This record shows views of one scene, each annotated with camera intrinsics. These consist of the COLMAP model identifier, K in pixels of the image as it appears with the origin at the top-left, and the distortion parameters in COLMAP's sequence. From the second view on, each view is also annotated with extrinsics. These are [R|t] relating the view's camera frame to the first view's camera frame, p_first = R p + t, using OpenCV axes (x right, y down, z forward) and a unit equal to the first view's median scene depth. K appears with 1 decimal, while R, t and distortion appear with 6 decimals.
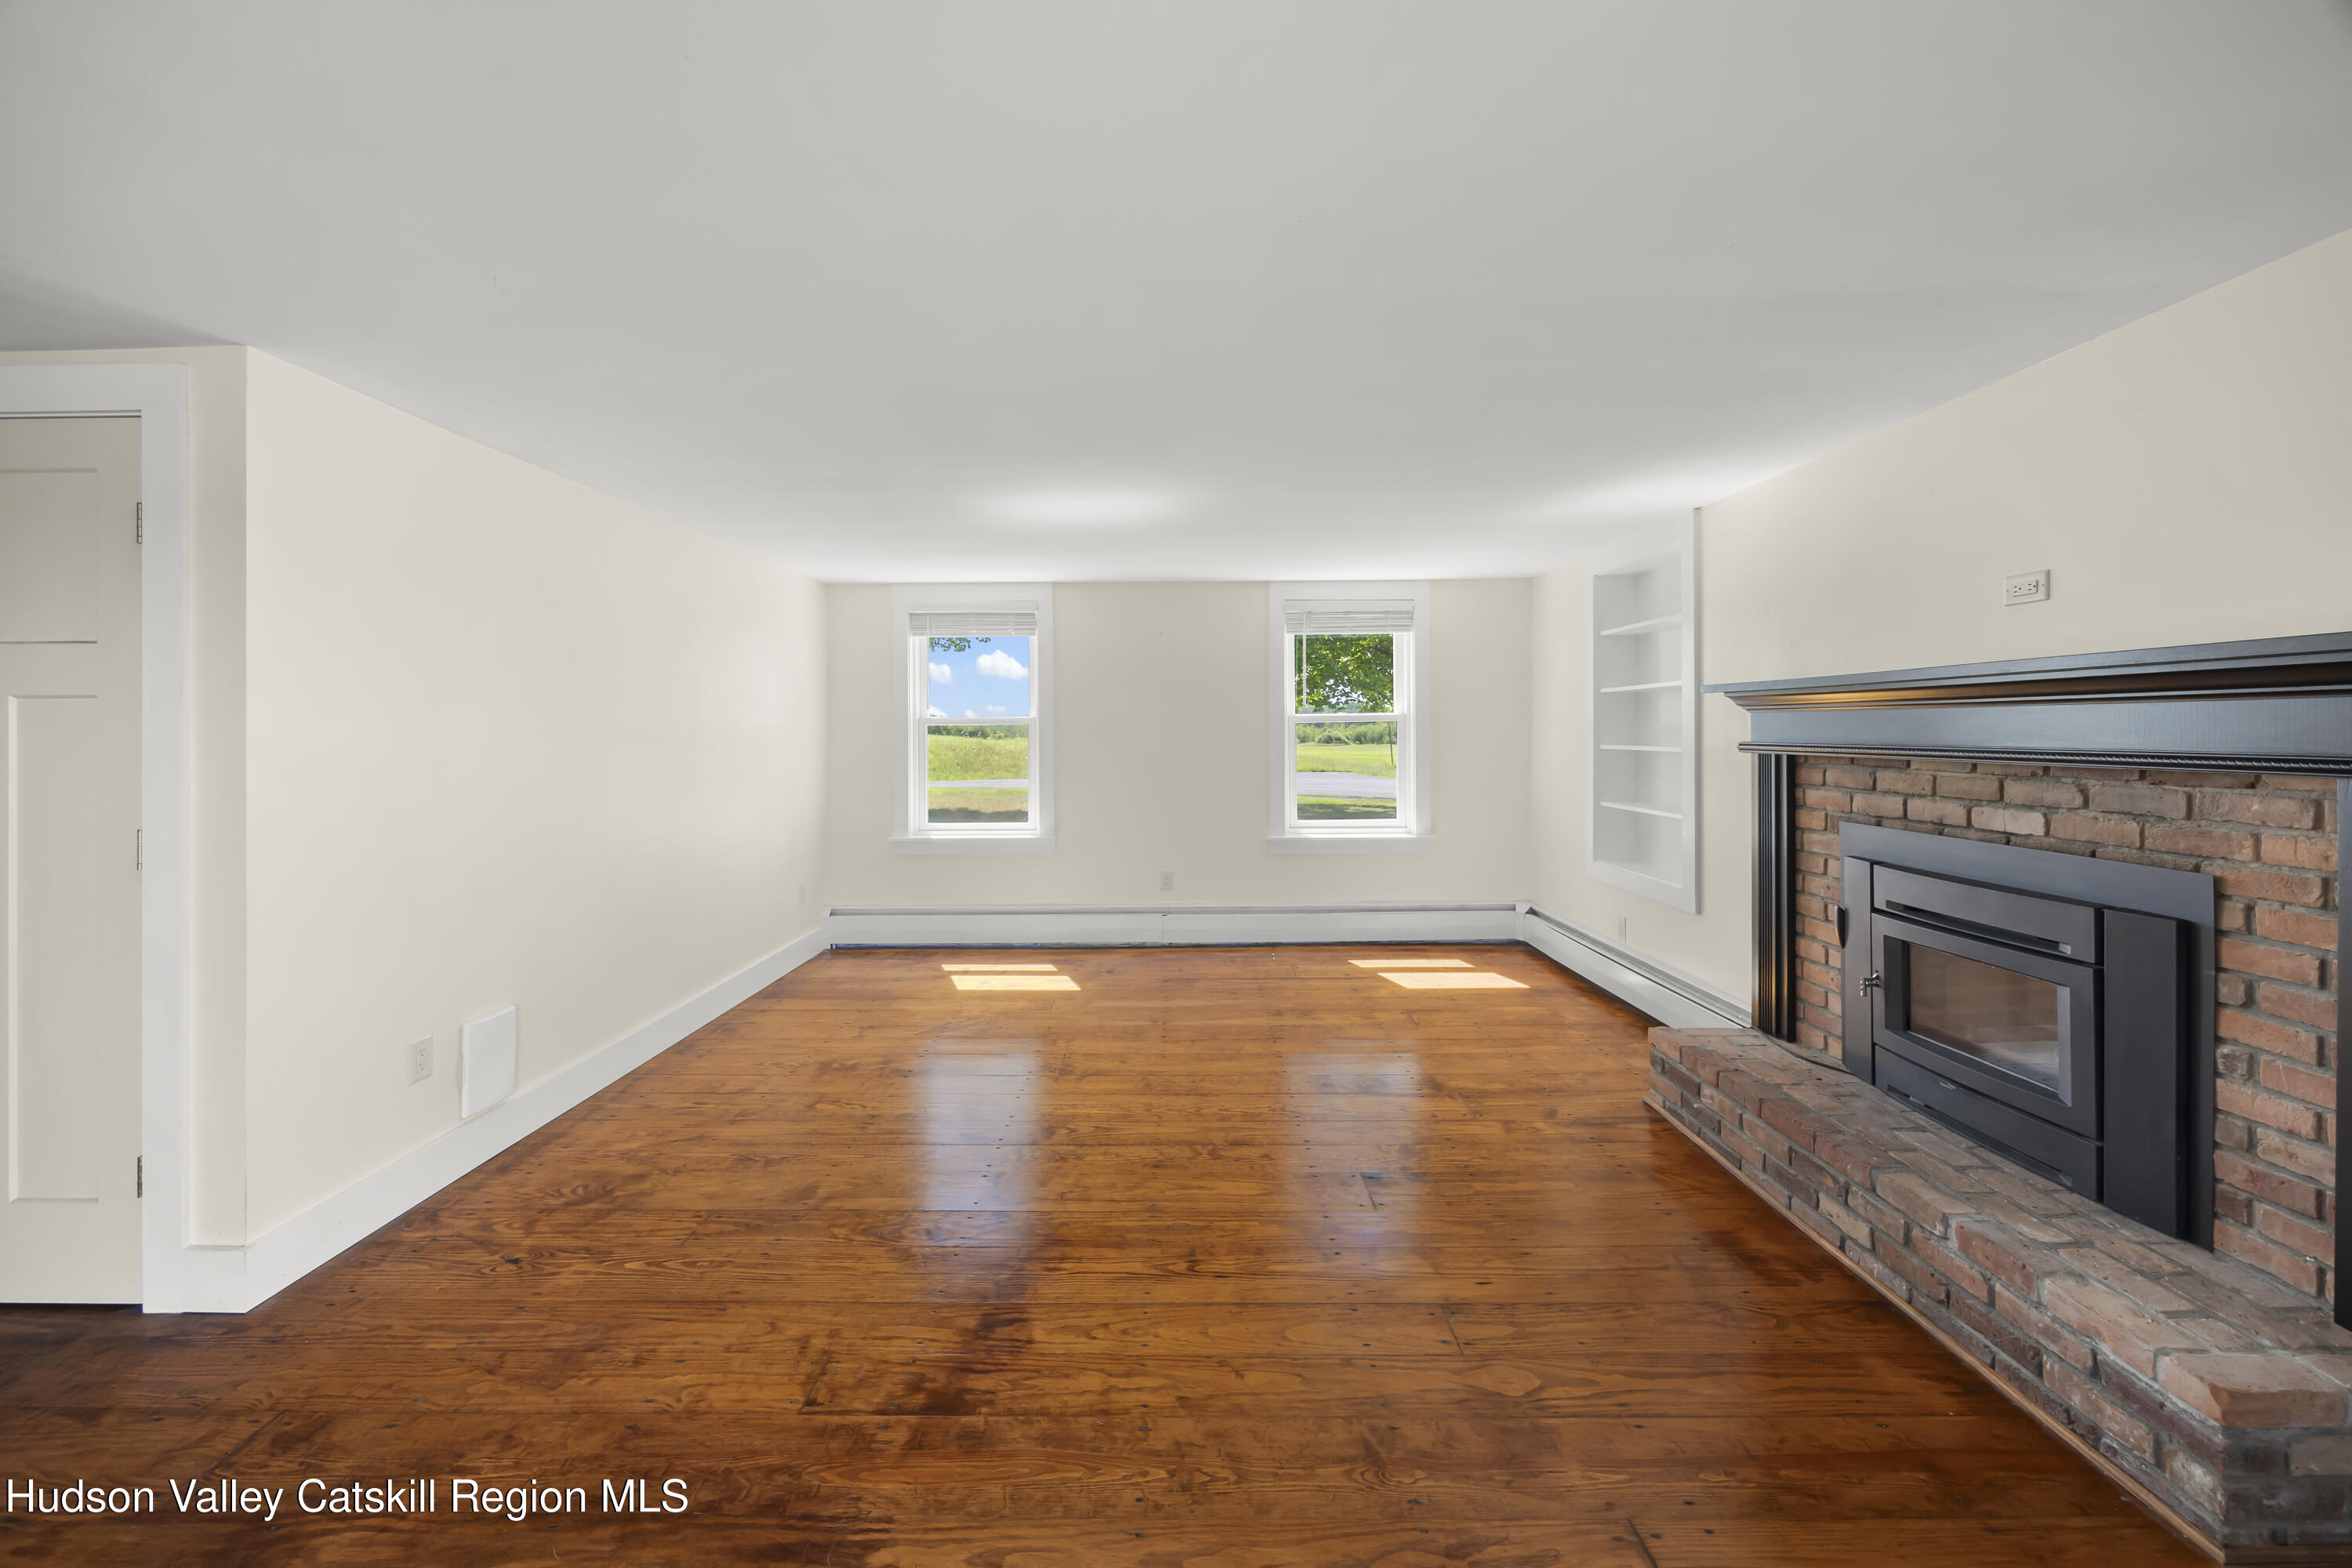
lens RADIAL K [[899.3, 0, 1170.8], [0, 899.3, 733.0], [0, 0, 1]] dist [-0.002717, 0.000412]
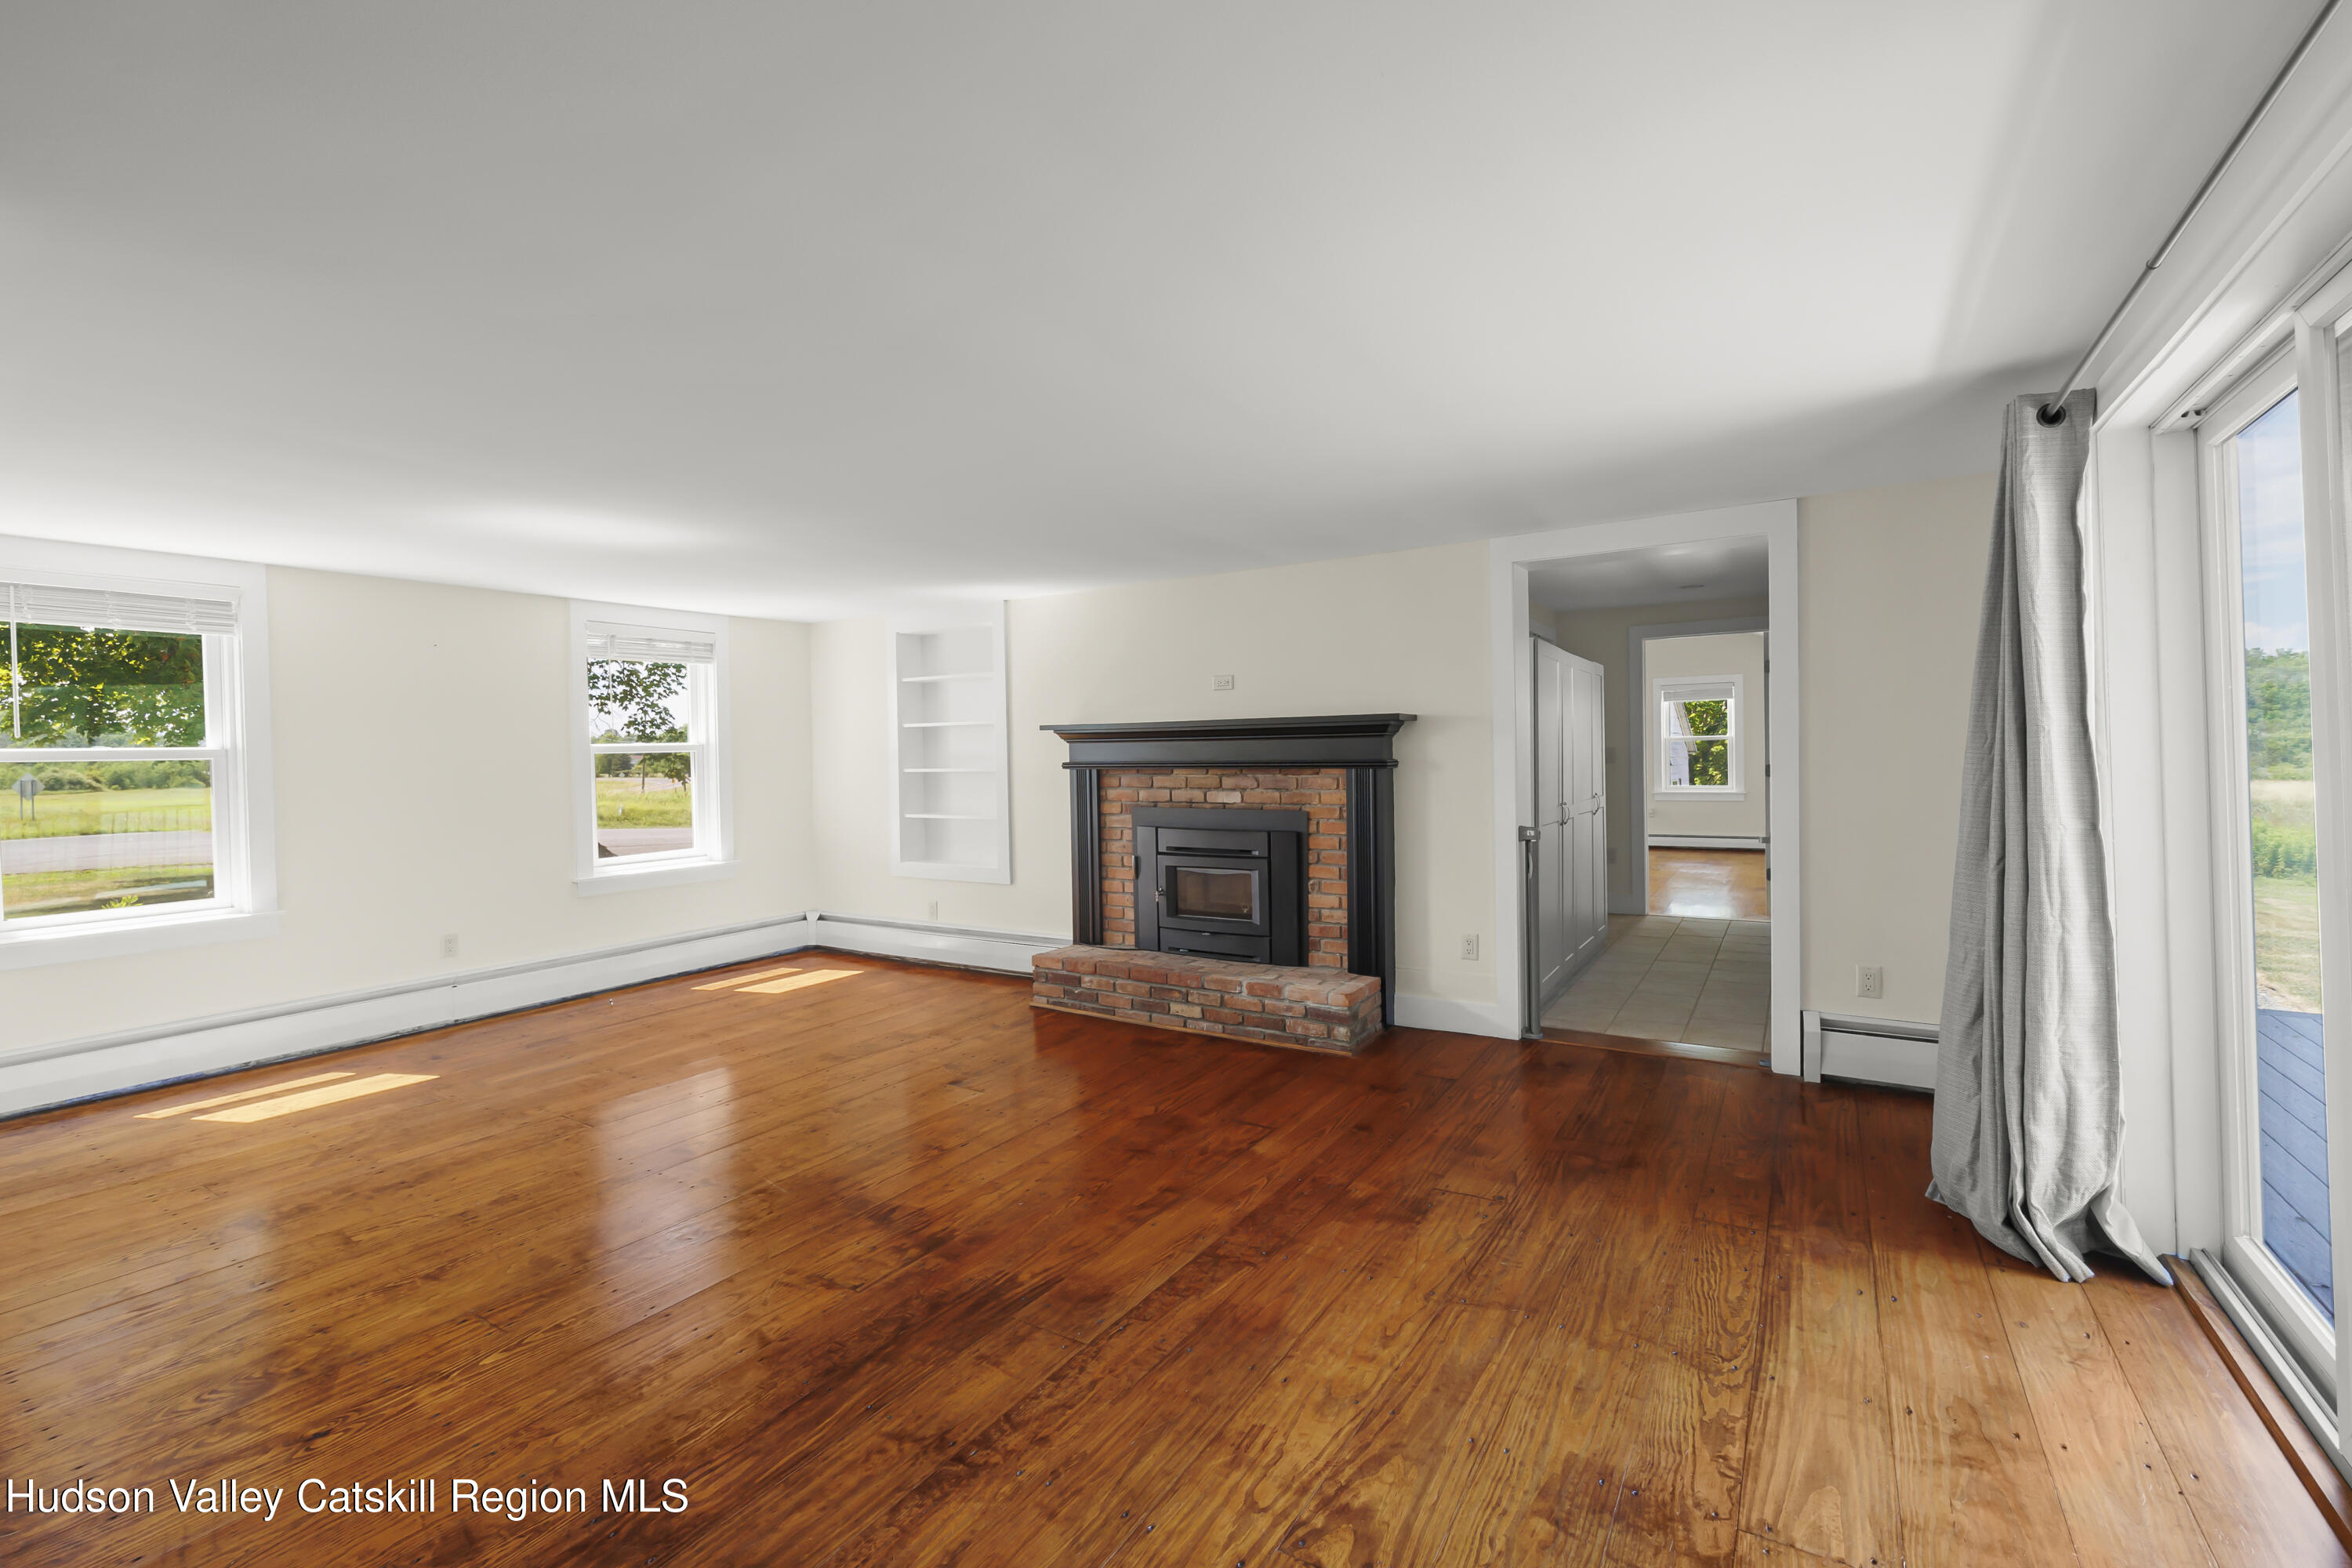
lens RADIAL K [[932.8, 0, 1183.9], [0, 932.8, 759.7], [0, 0, 1]] dist [-0.001486, 0.000193]
pose [[0.550560, -0.014676, 0.834667, -0.767719], [0.017436, 0.999829, 0.006078, -0.001105], [-0.834613, 0.011207, 0.550722, -0.078347]]
